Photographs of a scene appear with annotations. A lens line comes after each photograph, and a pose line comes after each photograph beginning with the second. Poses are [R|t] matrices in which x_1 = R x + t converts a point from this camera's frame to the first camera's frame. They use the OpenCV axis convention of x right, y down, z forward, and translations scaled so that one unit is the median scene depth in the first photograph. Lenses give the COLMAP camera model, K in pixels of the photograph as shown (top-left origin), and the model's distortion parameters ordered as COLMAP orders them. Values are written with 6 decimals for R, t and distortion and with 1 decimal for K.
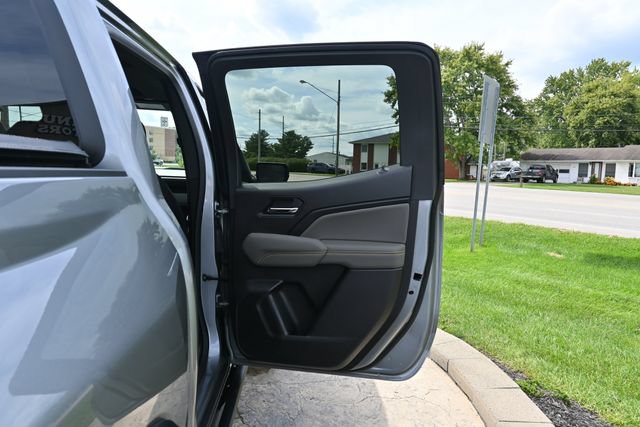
lens RADIAL K [[439.8, 0, 320.0], [0, 439.8, 213.5], [0, 0, 1]] dist [-0.003444, -0.002923]
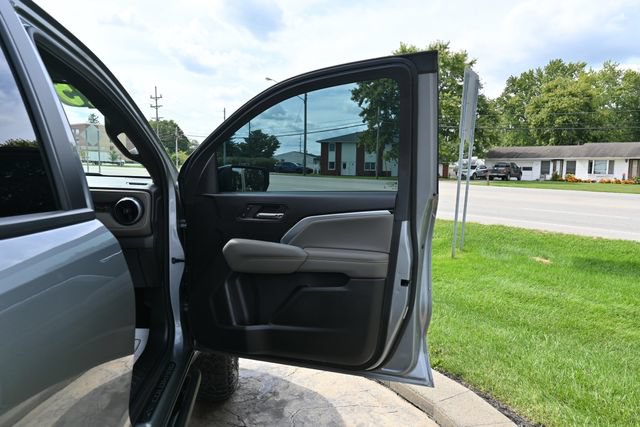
lens RADIAL K [[439.8, 0, 320.0], [0, 439.8, 213.5], [0, 0, 1]] dist [-0.003444, -0.002923]
pose [[0.997281, -0.015093, 0.072134, 0.000376], [0.014966, 0.999885, 0.002298, -0.001967], [-0.072161, -0.001212, 0.997392, 0.016282]]
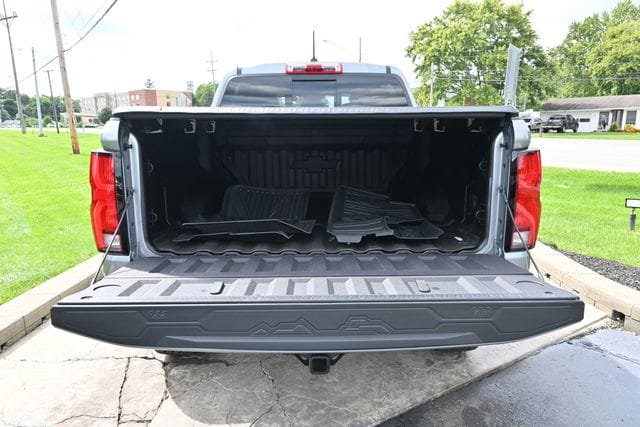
lens RADIAL K [[439.8, 0, 320.0], [0, 439.8, 213.5], [0, 0, 1]] dist [-0.003444, -0.002923]
pose [[0.998808, -0.028991, -0.039259, -0.019226], [0.032485, 0.995276, 0.091486, 0.005015], [0.036421, -0.092652, 0.995032, -0.047309]]
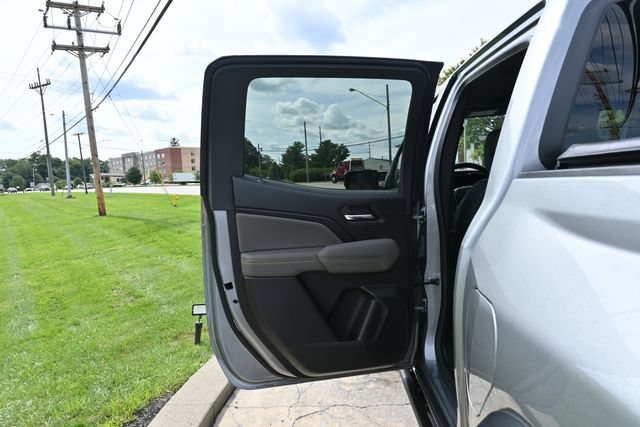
lens RADIAL K [[439.8, 0, 320.0], [0, 439.8, 213.5], [0, 0, 1]] dist [-0.003444, -0.002923]
pose [[0.993865, -0.073578, -0.082577, -0.042991], [0.072005, 0.997165, -0.021866, -0.000704], [0.083952, 0.015786, 0.996345, -0.003570]]
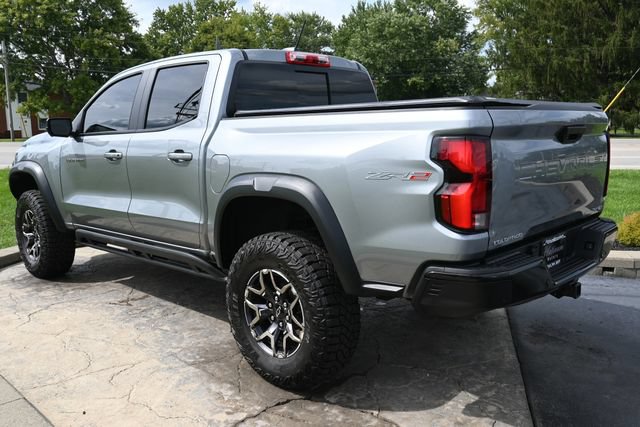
lens RADIAL K [[566.8, 0, 328.6], [0, 566.8, 212.9], [0, 0, 1]] dist [-0.000113, -0.003303]
pose [[0.720821, -0.147321, 0.677284, -0.070085], [0.107245, 0.989089, 0.101005, 0.003000], [-0.684774, -0.000171, 0.728755, -0.041255]]
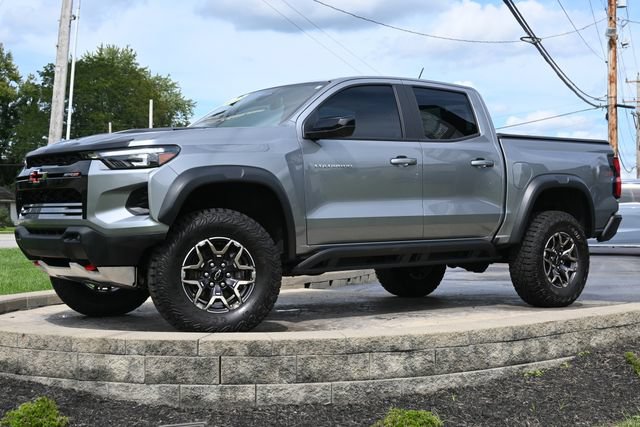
lens RADIAL K [[922.8, 0, 299.1], [0, 922.8, 212.7], [0, 0, 1]] dist [0.017283, -0.090098]
pose [[-0.577916, -0.022619, 0.815782, -0.131488], [0.066768, 0.994954, 0.074886, -0.003270], [-0.813360, 0.097746, -0.573490, 0.115529]]
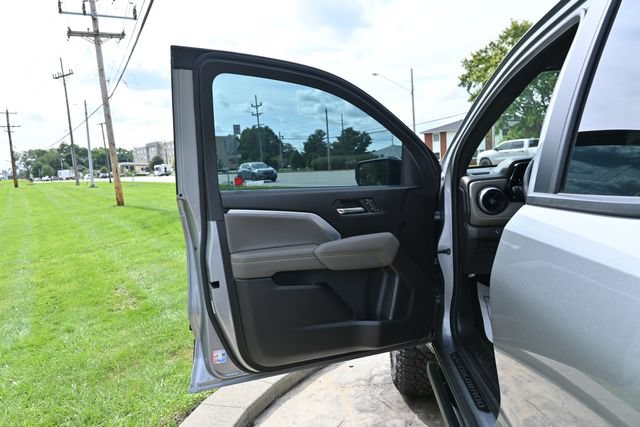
lens RADIAL K [[439.8, 0, 320.0], [0, 439.8, 213.5], [0, 0, 1]] dist [-0.003444, -0.002923]
pose [[0.988450, -0.071255, -0.133749, -0.044076], [0.072075, 0.997398, 0.001297, -0.002560], [0.133309, -0.010922, 0.991014, 0.013394]]
